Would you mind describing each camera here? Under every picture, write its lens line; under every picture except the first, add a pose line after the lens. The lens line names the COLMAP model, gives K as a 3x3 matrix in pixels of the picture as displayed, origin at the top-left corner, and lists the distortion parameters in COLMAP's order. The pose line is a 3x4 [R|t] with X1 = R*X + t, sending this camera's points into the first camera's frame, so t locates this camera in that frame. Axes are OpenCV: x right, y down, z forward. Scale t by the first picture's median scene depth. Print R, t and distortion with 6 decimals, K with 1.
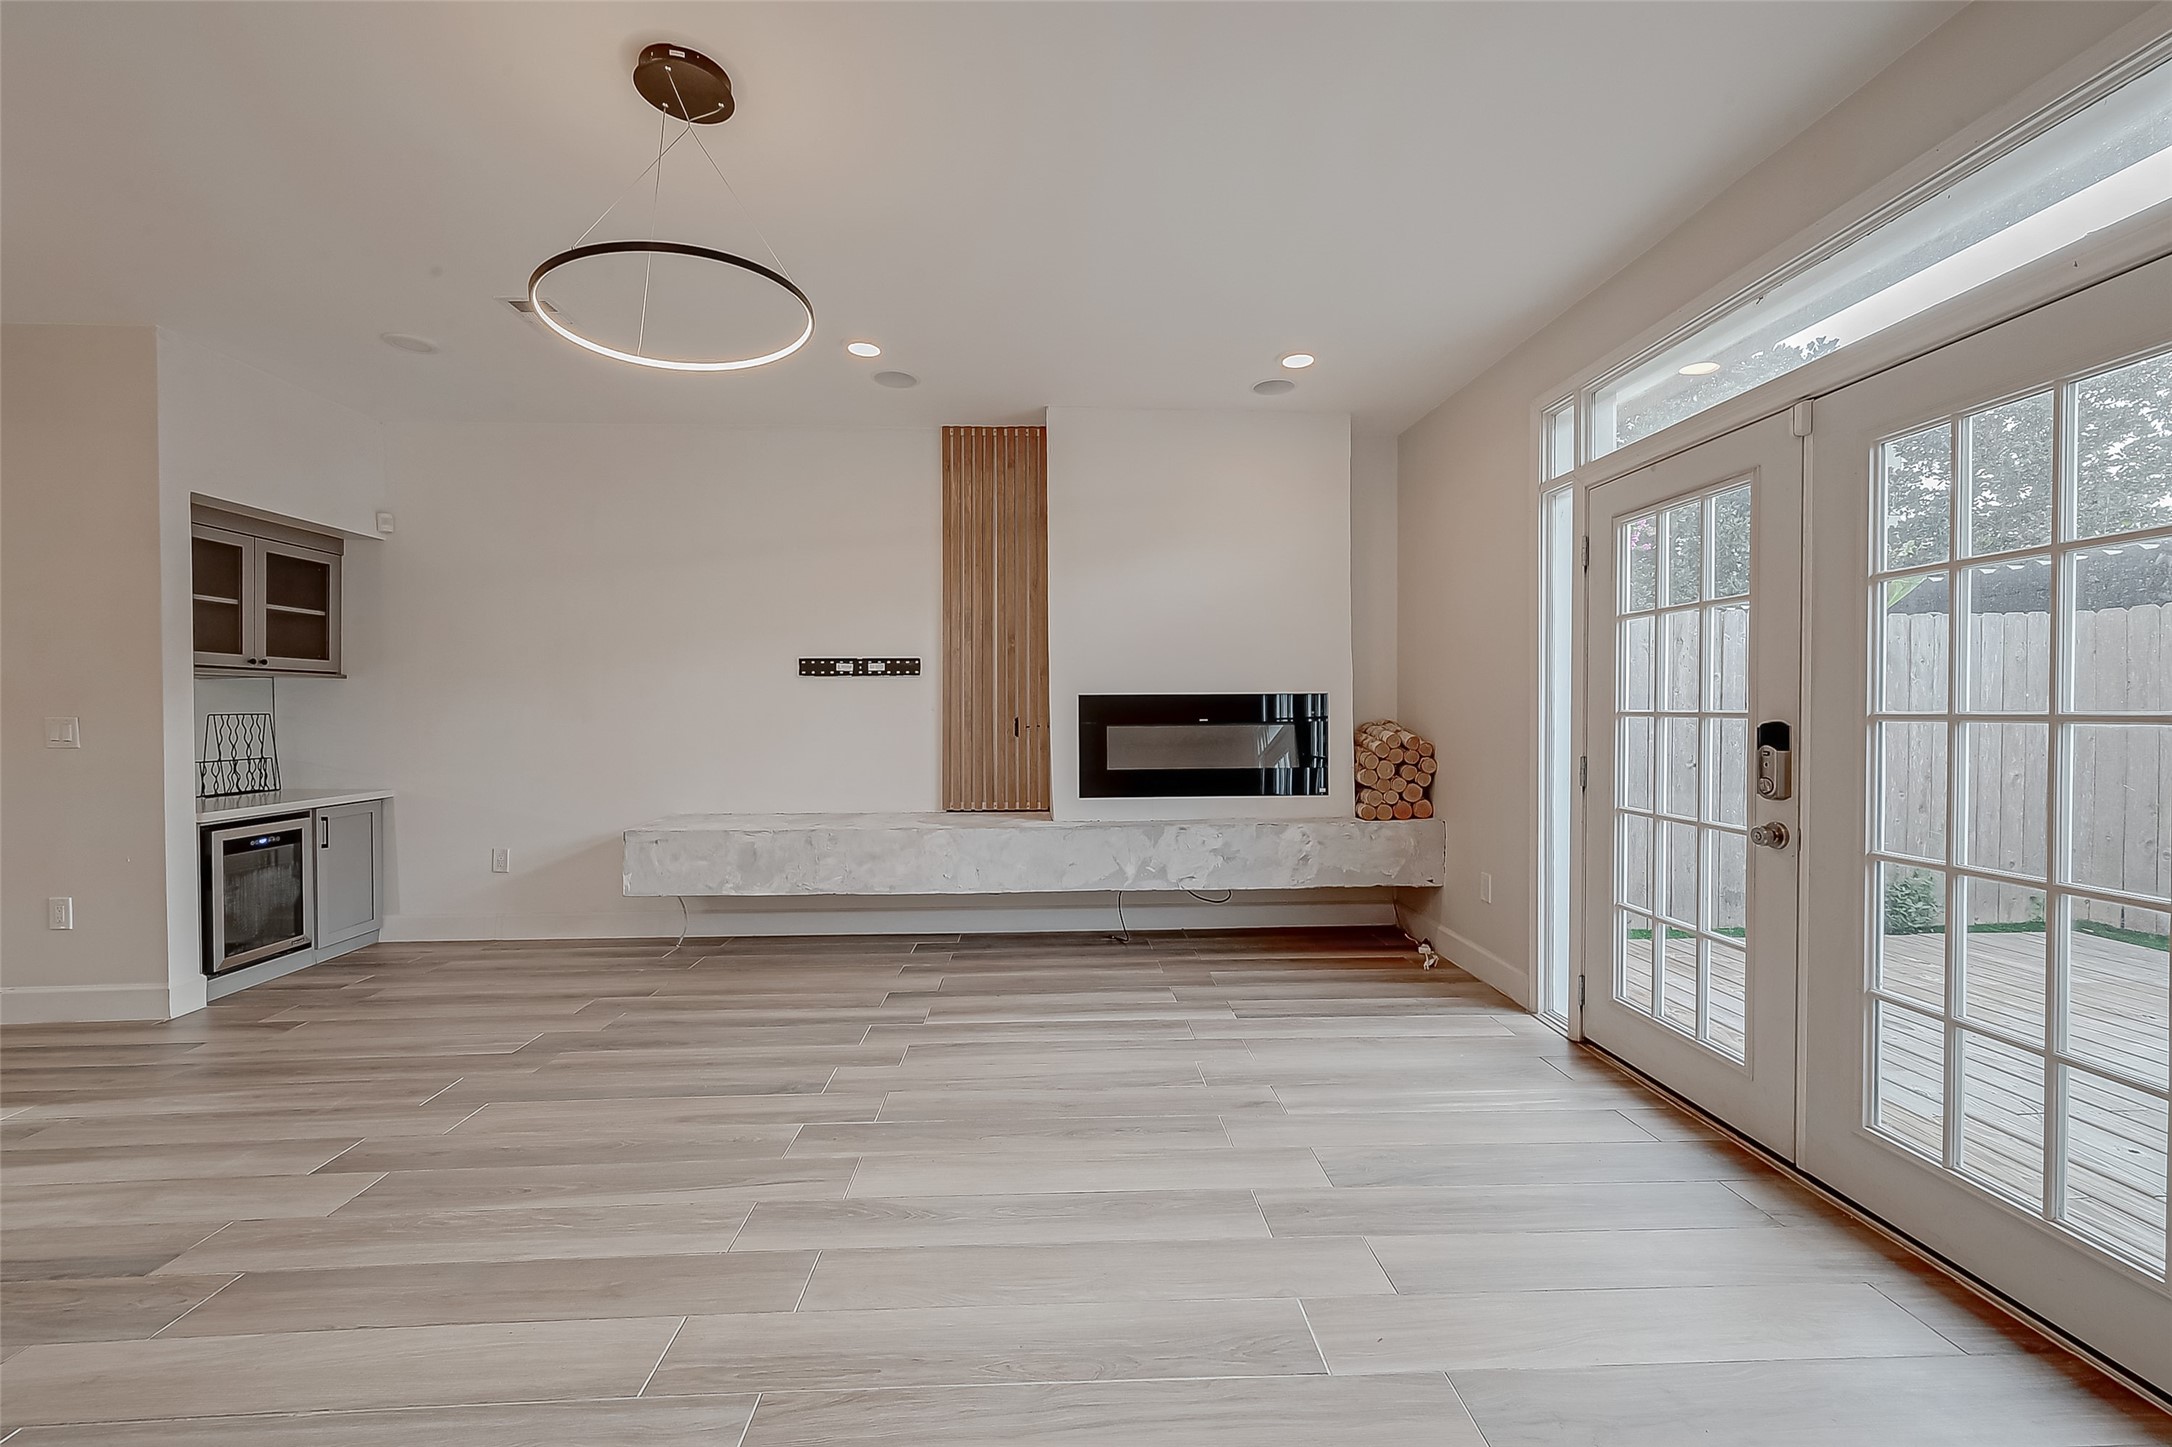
lens RADIAL K [[856.4, 0, 1089.2], [0, 856.4, 717.4], [0, 0, 1]] dist [-0.000241, -0.000568]
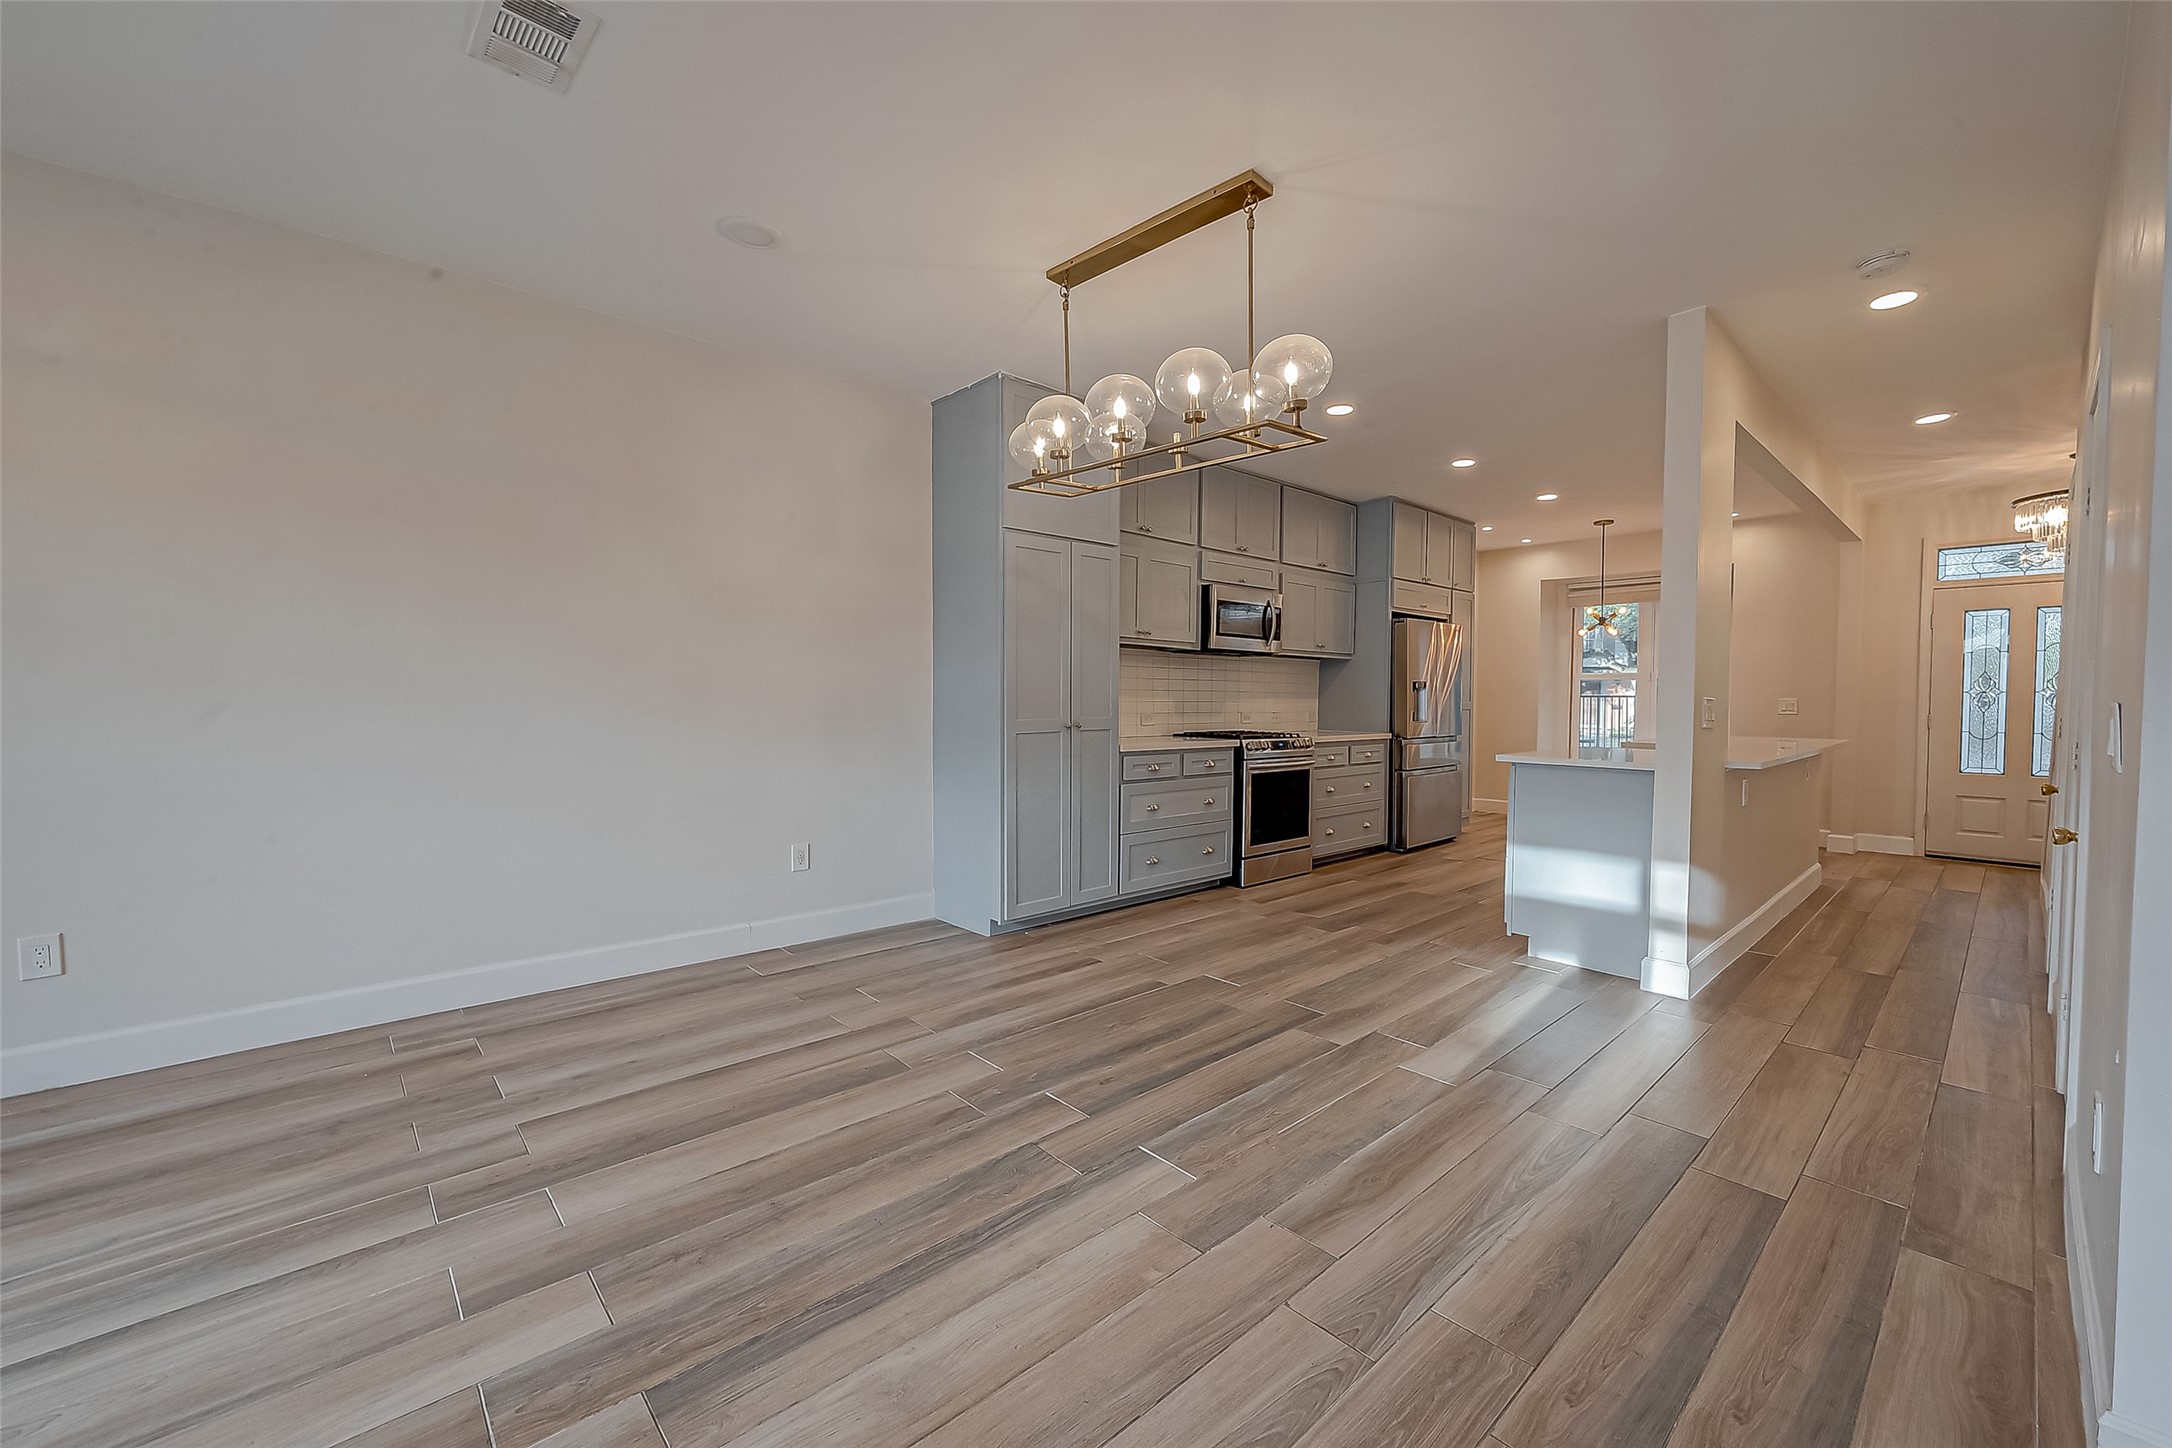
lens RADIAL K [[856.4, 0, 1088.4], [0, 856.4, 728.8], [0, 0, 1]] dist [-0.000241, -0.000568]
pose [[-0.772198, 0.023853, -0.634934, -0.426603], [-0.006799, 0.998928, 0.045796, -0.001734], [0.635346, 0.039680, -0.771208, 0.850814]]
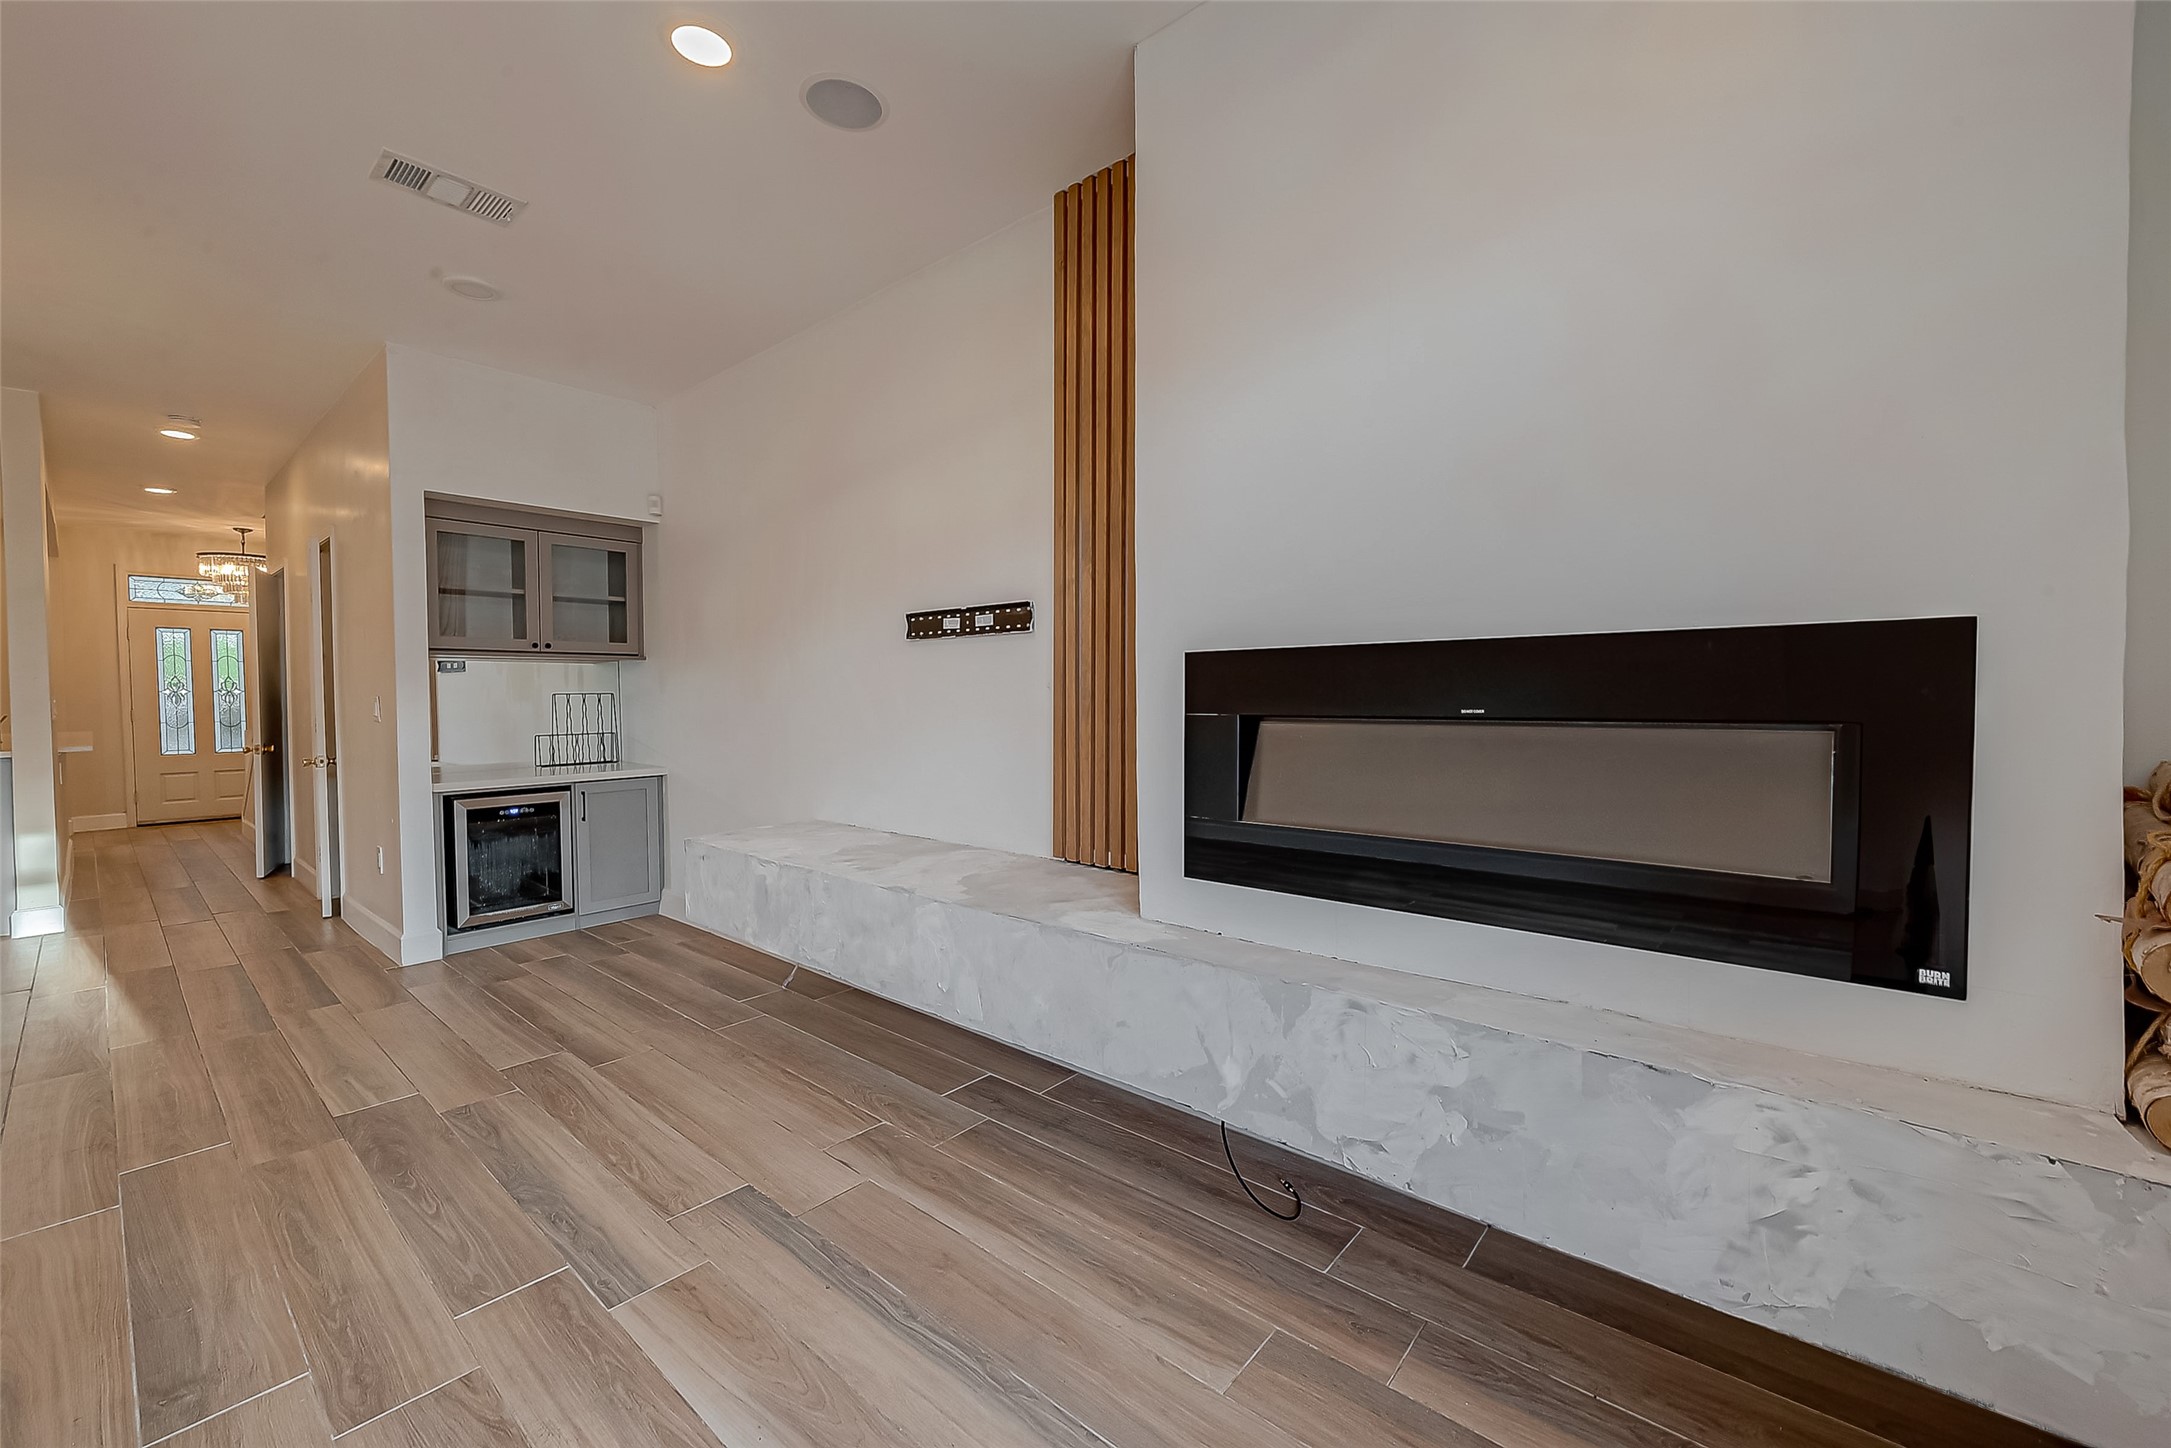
lens RADIAL K [[856.1, 0, 1090.0], [0, 856.1, 718.9], [0, 0, 1]] dist [-0.000241, -0.000568]
pose [[0.727296, 0.020352, -0.686022, 0.290484], [-0.003077, 0.999647, 0.026394, -0.002795], [0.686317, -0.017085, 0.727102, 0.691625]]
